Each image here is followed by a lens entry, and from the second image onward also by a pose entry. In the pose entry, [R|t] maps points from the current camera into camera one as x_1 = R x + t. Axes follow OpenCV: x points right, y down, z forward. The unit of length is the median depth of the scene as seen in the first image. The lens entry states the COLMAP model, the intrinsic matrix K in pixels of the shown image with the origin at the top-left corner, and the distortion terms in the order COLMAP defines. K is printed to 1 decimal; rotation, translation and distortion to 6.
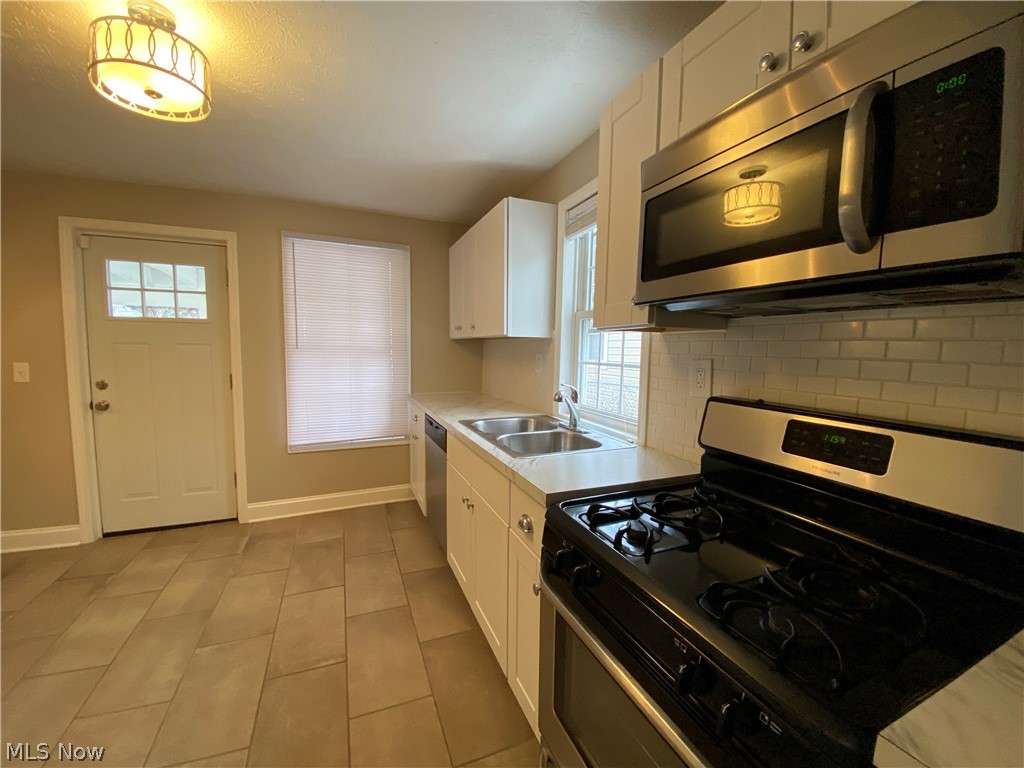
lens RADIAL K [[415.7, 0, 512.0], [0, 415.7, 384.0], [0, 0, 1]] dist [0.022712, -0.021711]
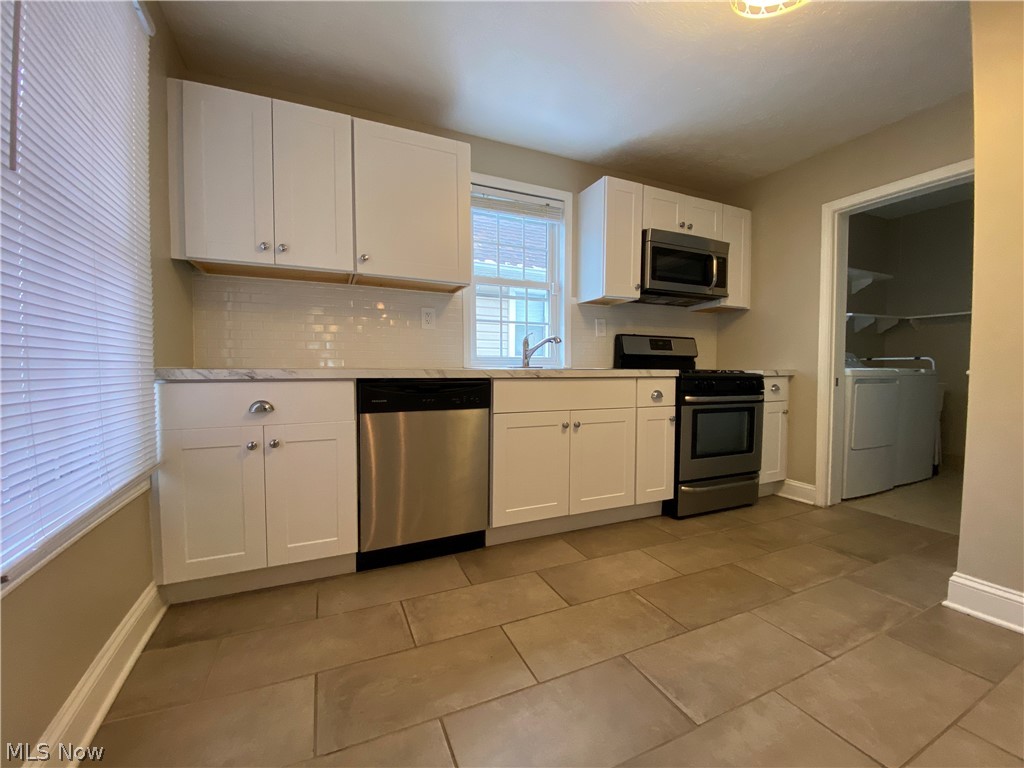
lens RADIAL K [[415.7, 0, 512.0], [0, 415.7, 384.0], [0, 0, 1]] dist [0.022712, -0.021711]
pose [[-0.032780, -0.057404, 0.997813, -1.380878], [0.078907, 0.995084, 0.059839, 0.091771], [-0.996343, 0.080696, -0.028090, 1.298359]]
